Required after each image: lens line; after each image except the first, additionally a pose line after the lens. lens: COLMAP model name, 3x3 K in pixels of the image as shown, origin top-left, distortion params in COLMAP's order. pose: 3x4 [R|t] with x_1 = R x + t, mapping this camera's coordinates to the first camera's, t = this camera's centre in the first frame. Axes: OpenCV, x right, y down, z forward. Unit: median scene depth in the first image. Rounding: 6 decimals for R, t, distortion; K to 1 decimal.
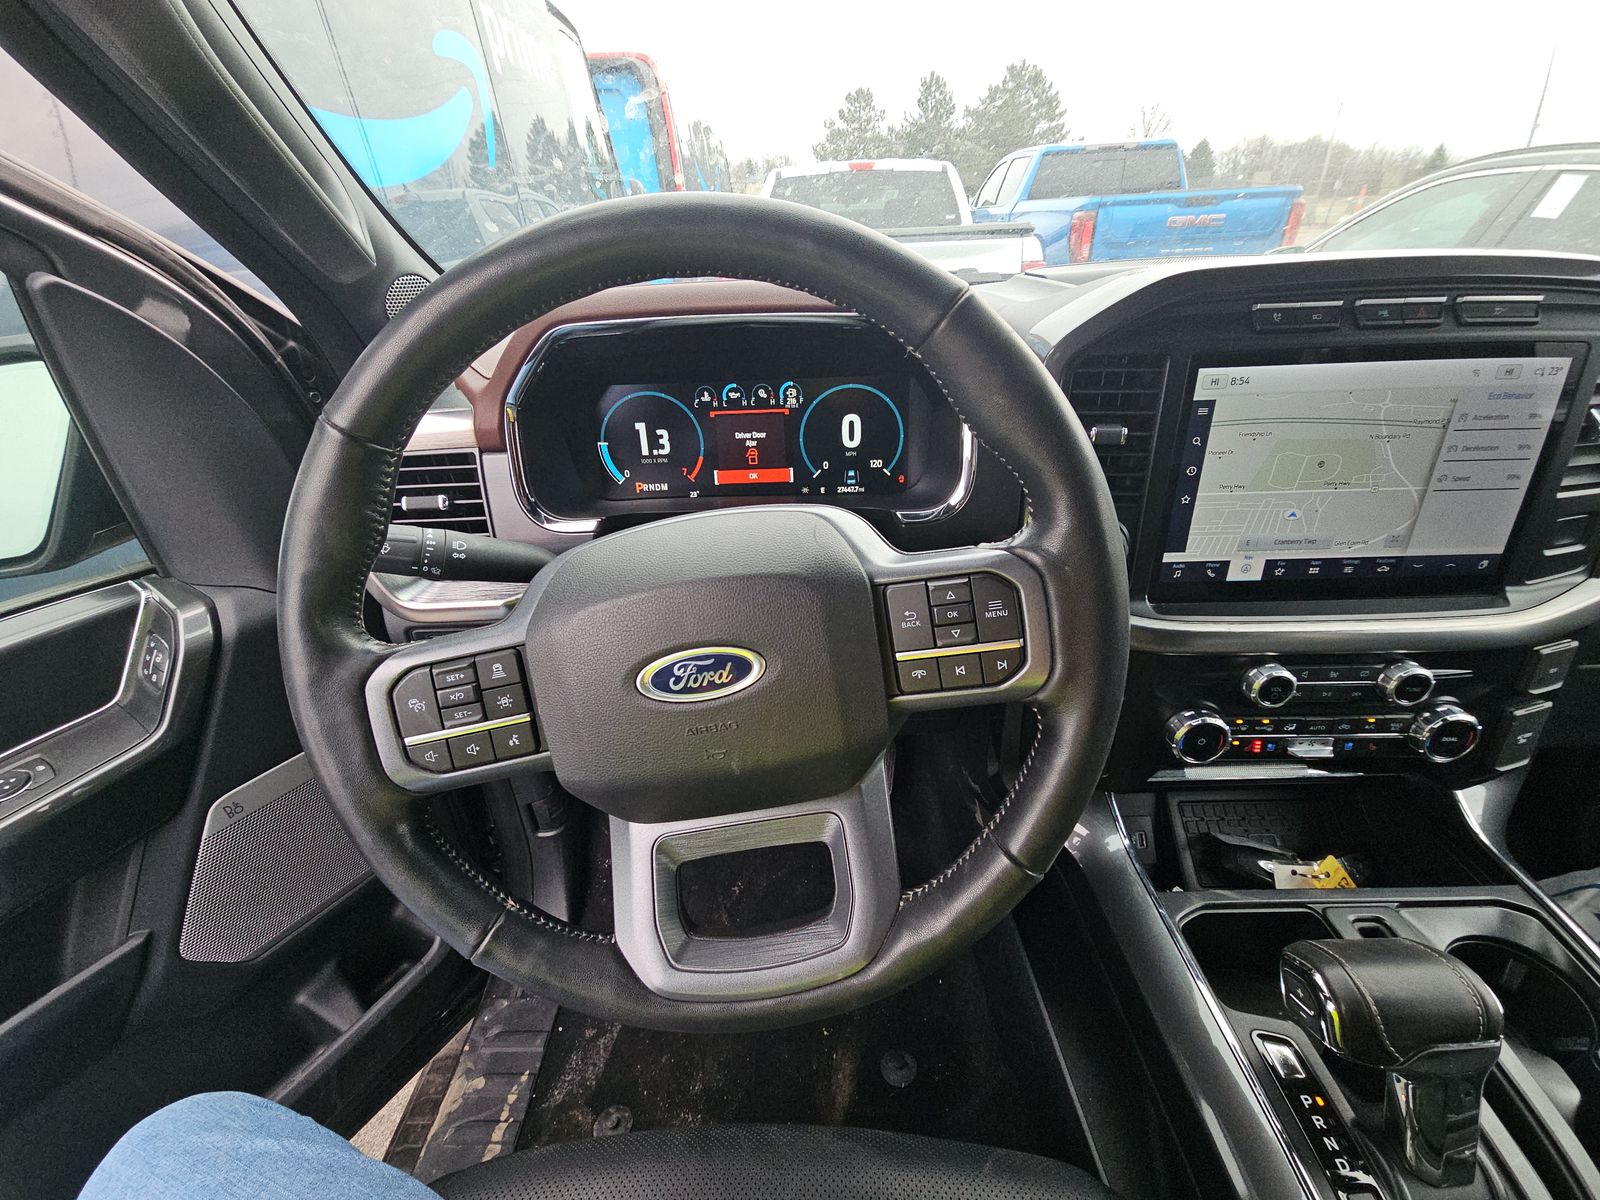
lens RADIAL K [[647.3, 0, 801.0], [0, 647.3, 598.9], [0, 0, 1]] dist [-0.003823, -0.000533]
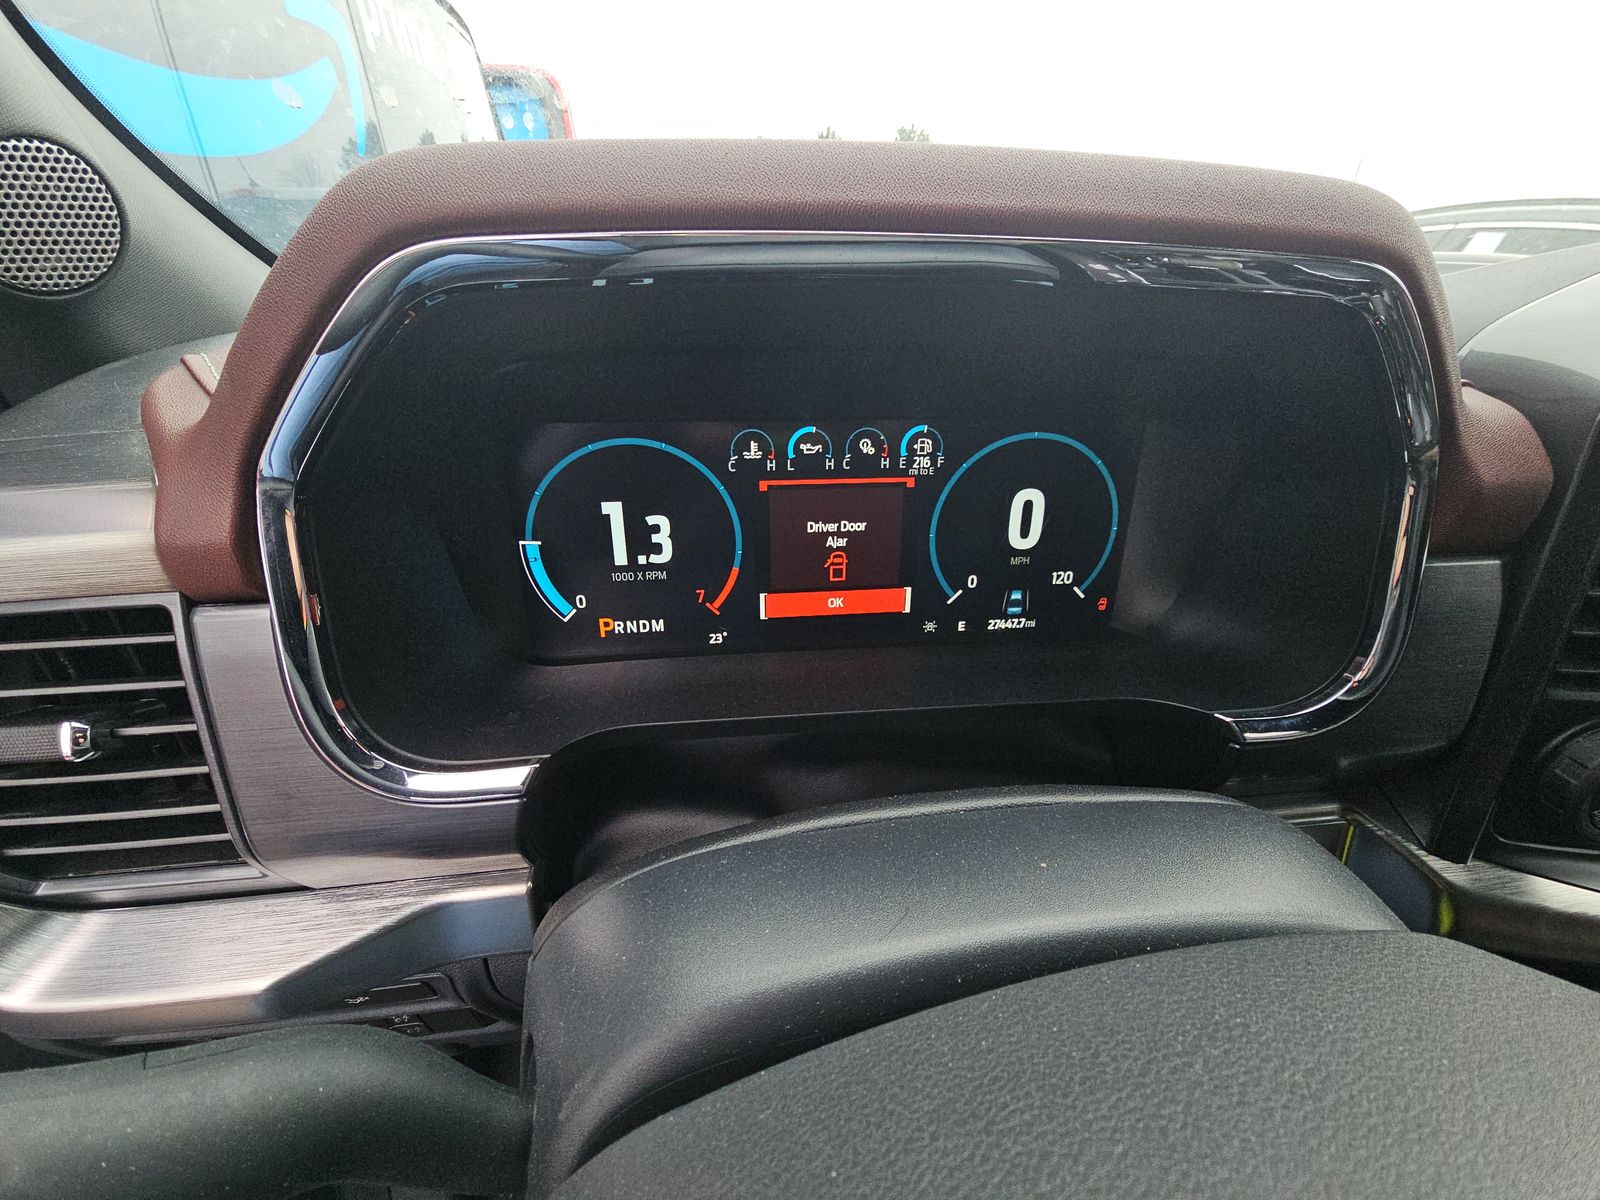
lens RADIAL K [[647.3, 0, 798.6], [0, 647.3, 601.9], [0, 0, 1]] dist [-0.003823, -0.000533]
pose [[0.990054, -0.014530, 0.139934, -0.178685], [0.021013, 0.998768, -0.044959, -0.171859], [-0.139108, 0.047453, 0.989140, 0.506108]]
